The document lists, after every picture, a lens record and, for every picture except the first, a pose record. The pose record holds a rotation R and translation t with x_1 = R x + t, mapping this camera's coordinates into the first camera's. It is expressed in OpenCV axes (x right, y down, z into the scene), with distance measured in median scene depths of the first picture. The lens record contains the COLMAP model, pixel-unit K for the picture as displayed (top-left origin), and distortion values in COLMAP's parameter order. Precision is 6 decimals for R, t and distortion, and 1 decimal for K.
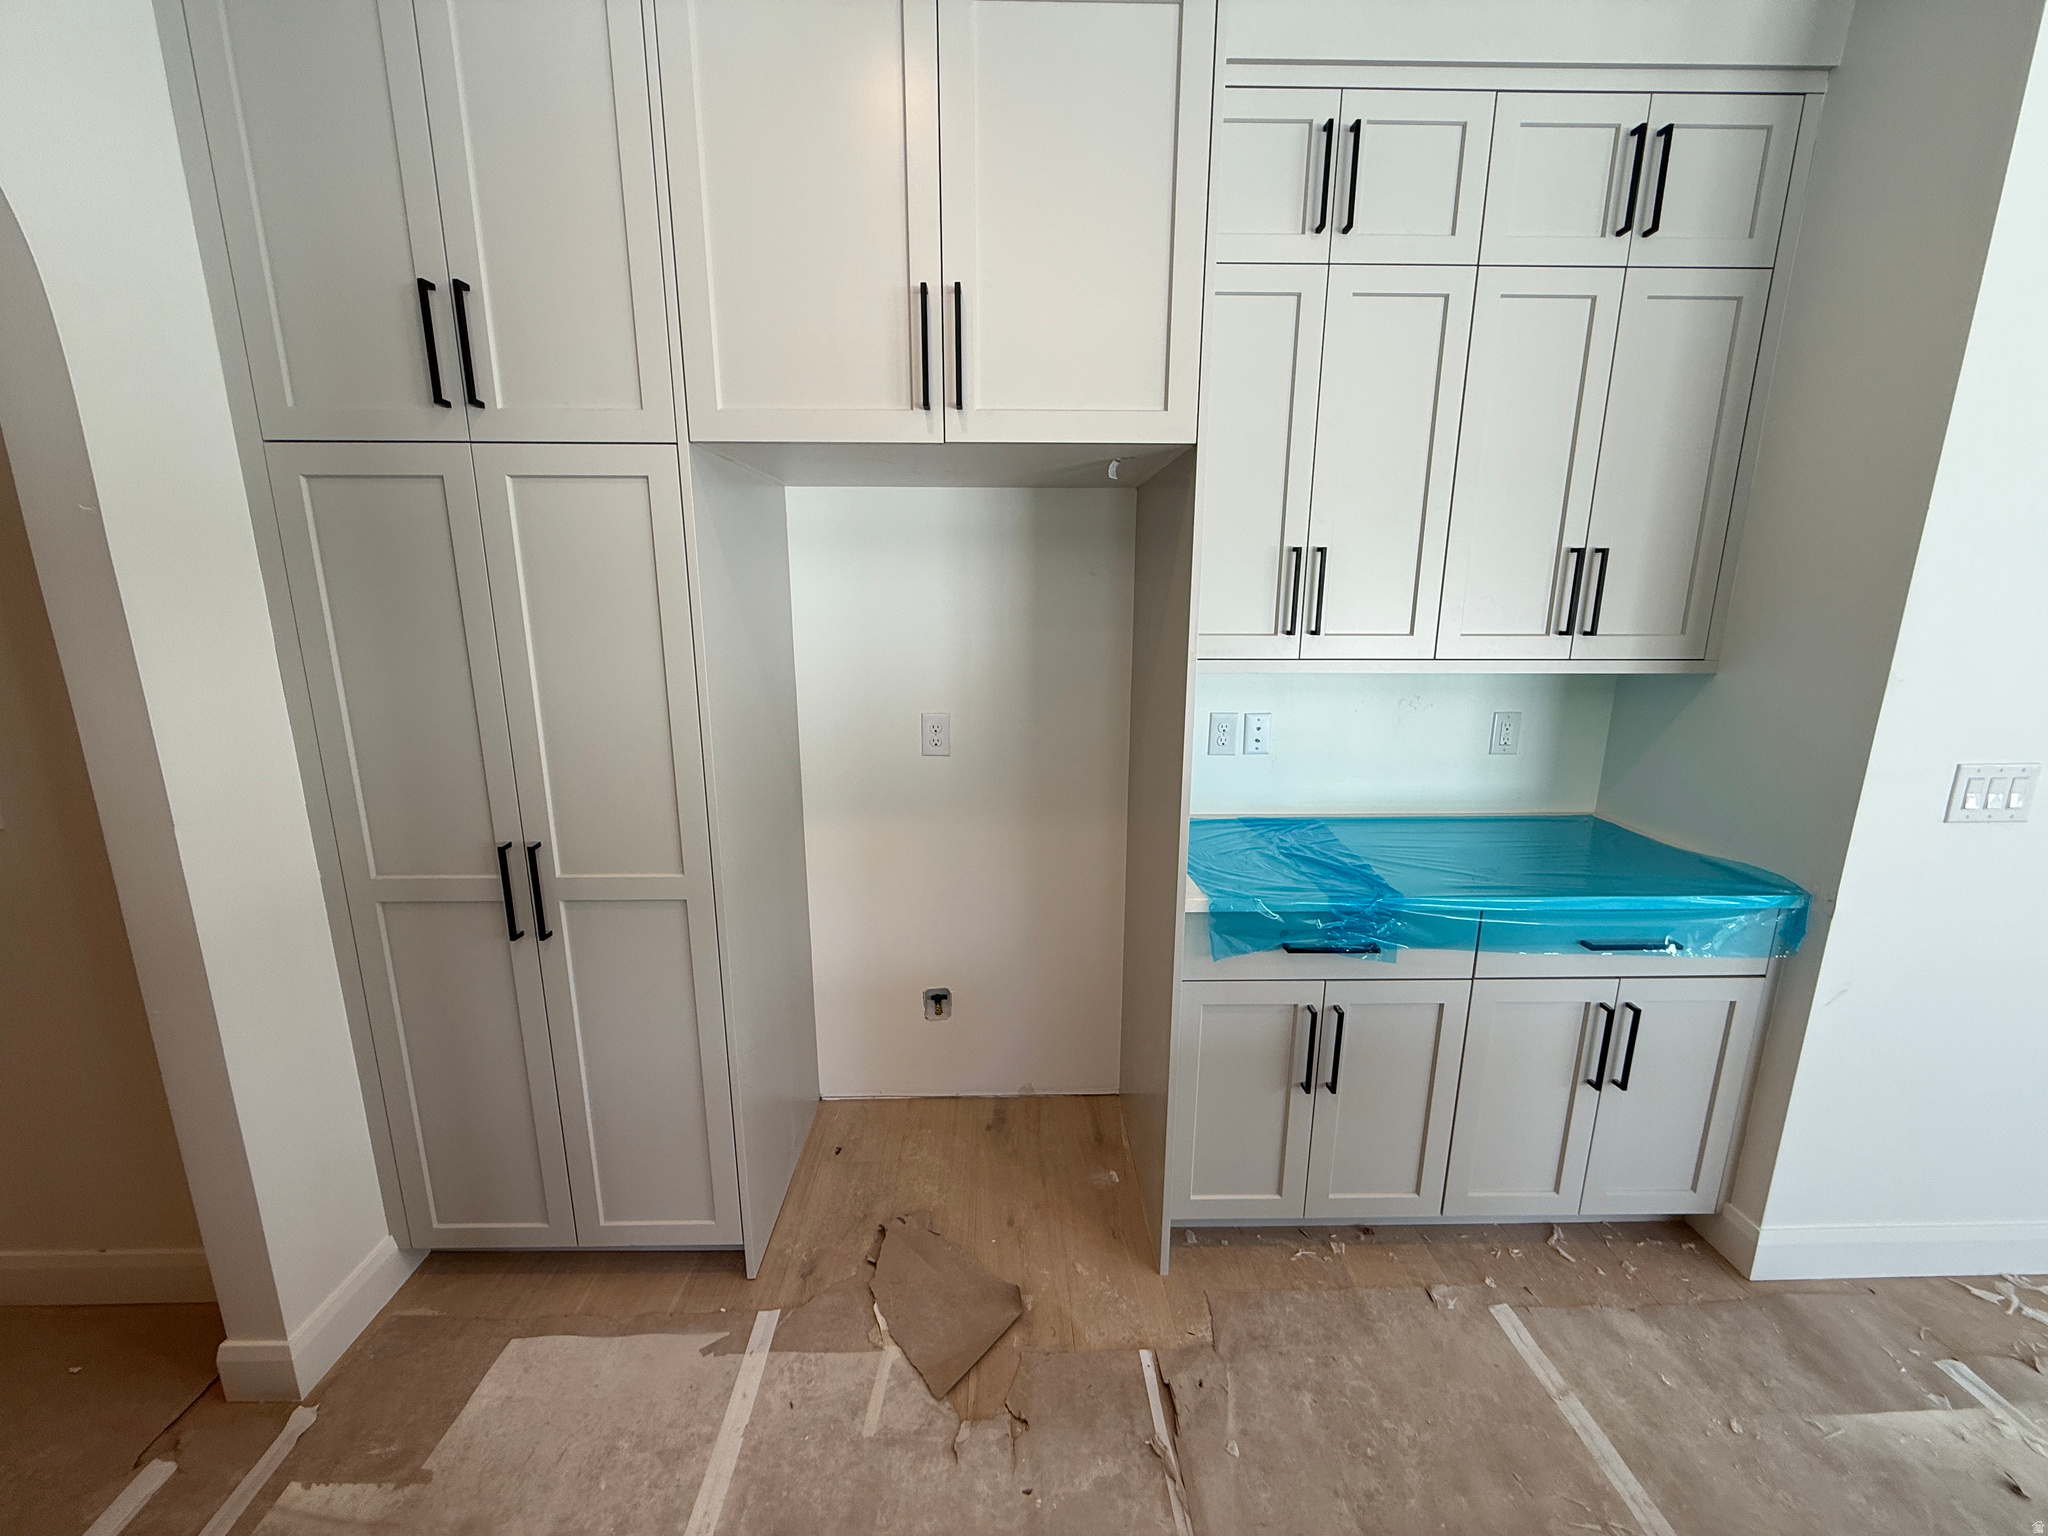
lens RADIAL K [[817.5, 0, 1019.0], [0, 817.5, 770.0], [0, 0, 1]] dist [0.000850, 0.000033]
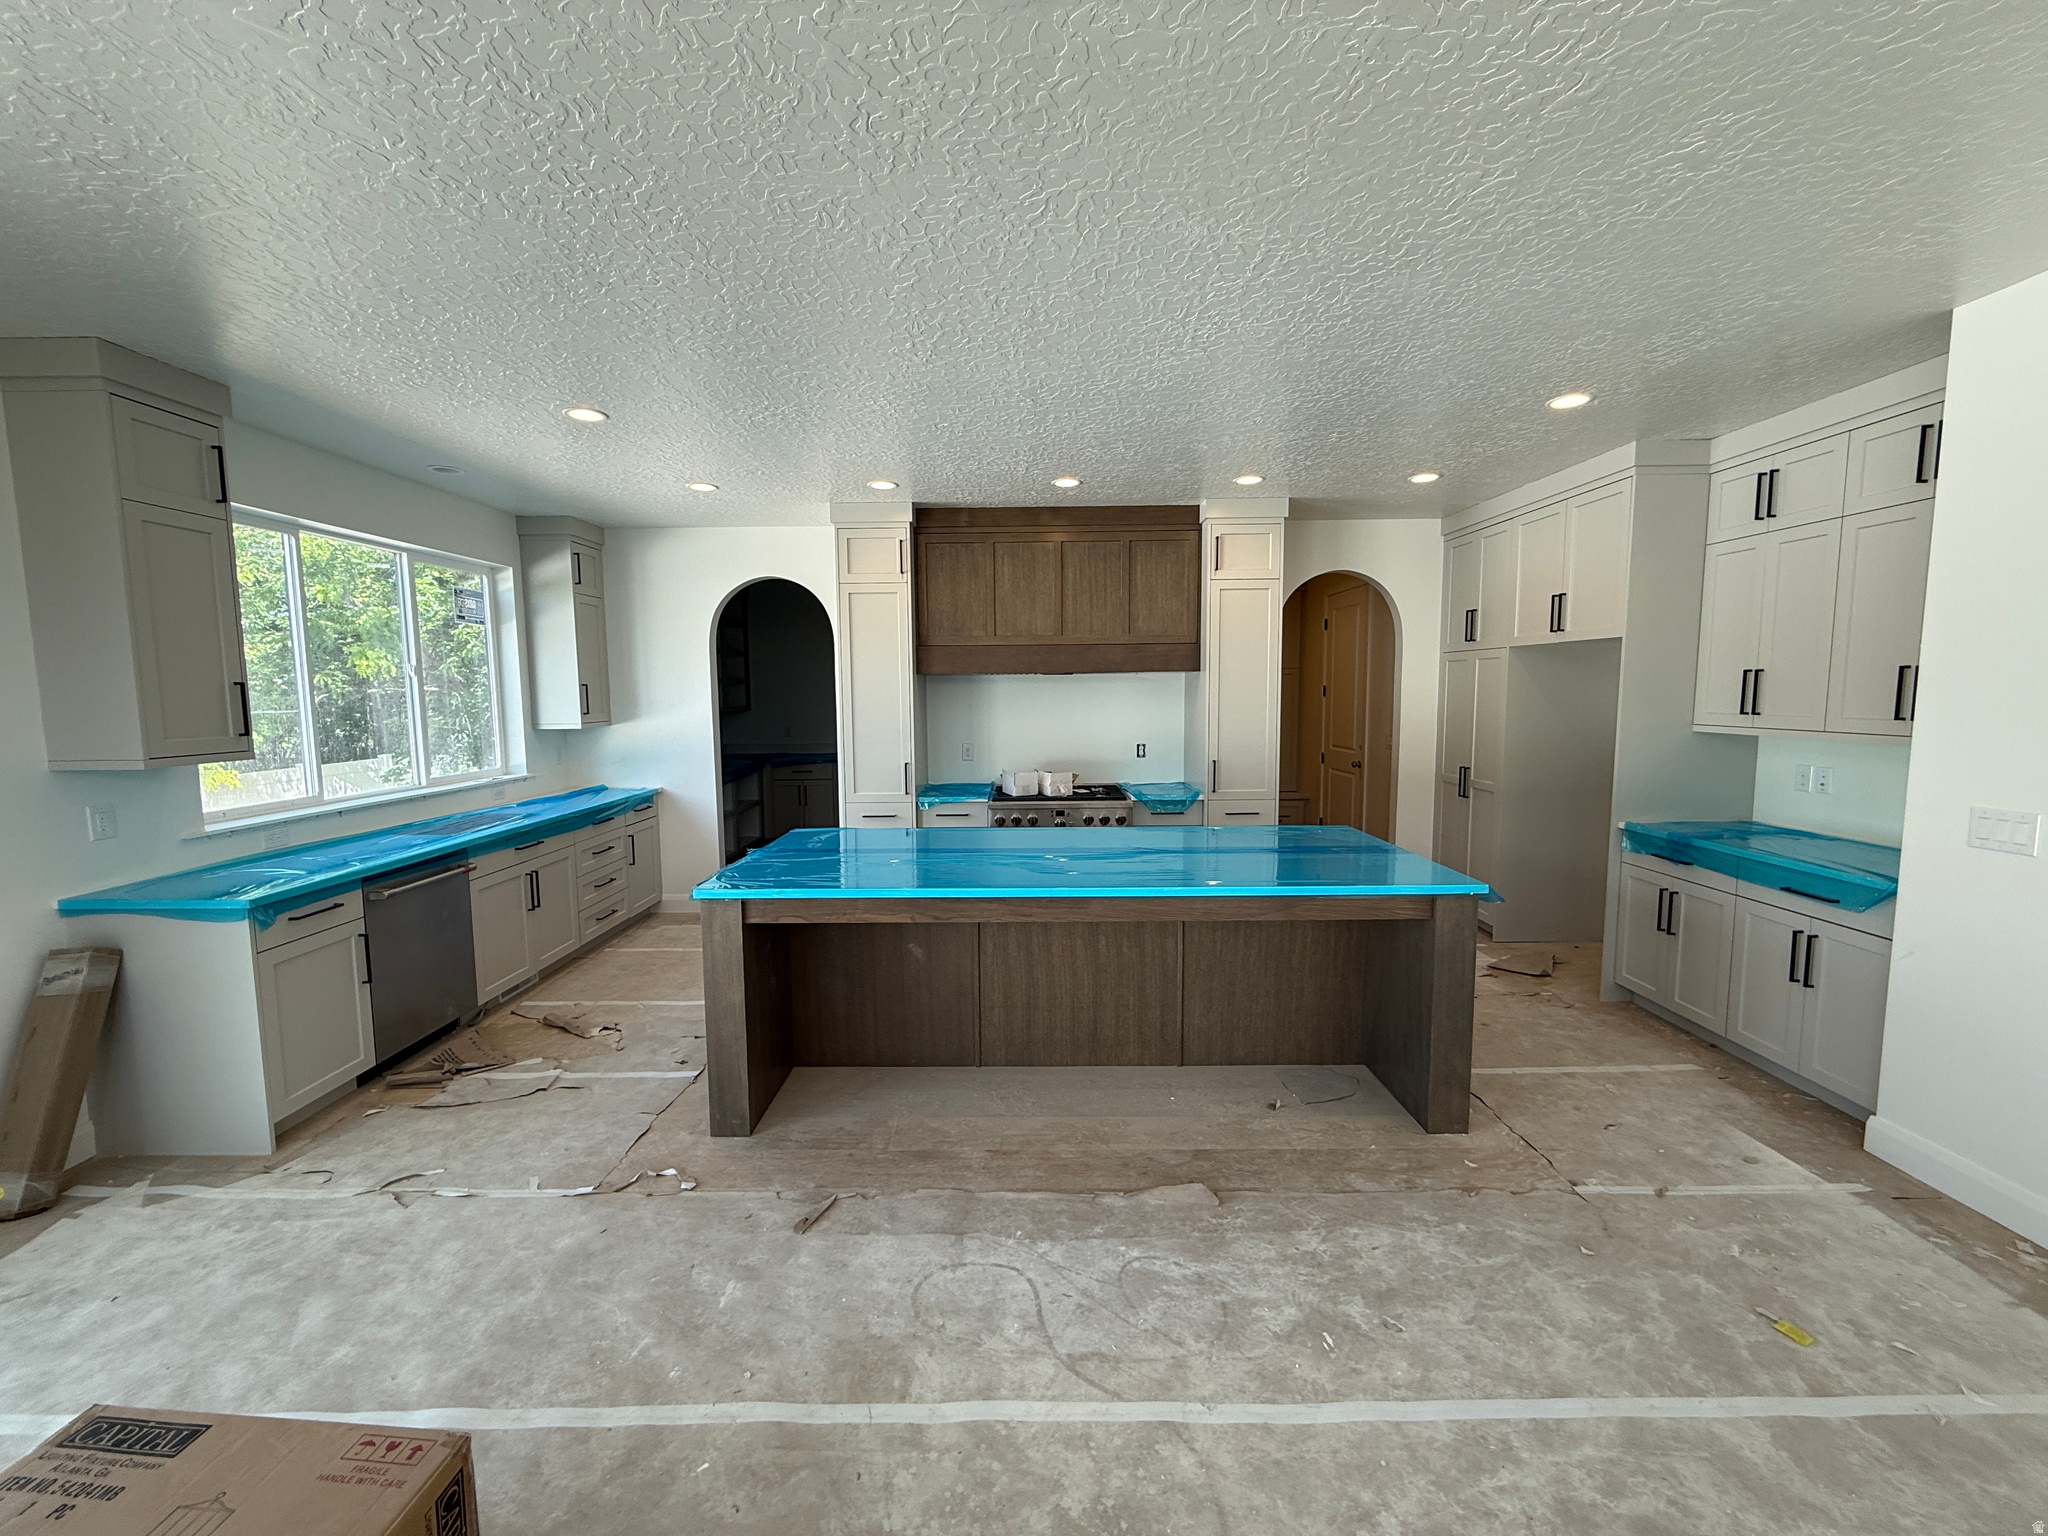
lens RADIAL K [[817.5, 0, 1019.0], [0, 817.5, 770.0], [0, 0, 1]] dist [0.000850, 0.000033]
pose [[-0.030225, 0.095544, -0.994966, 2.495322], [-0.206511, 0.973347, 0.099741, 0.130981], [0.977977, 0.208486, -0.009688, -0.665757]]
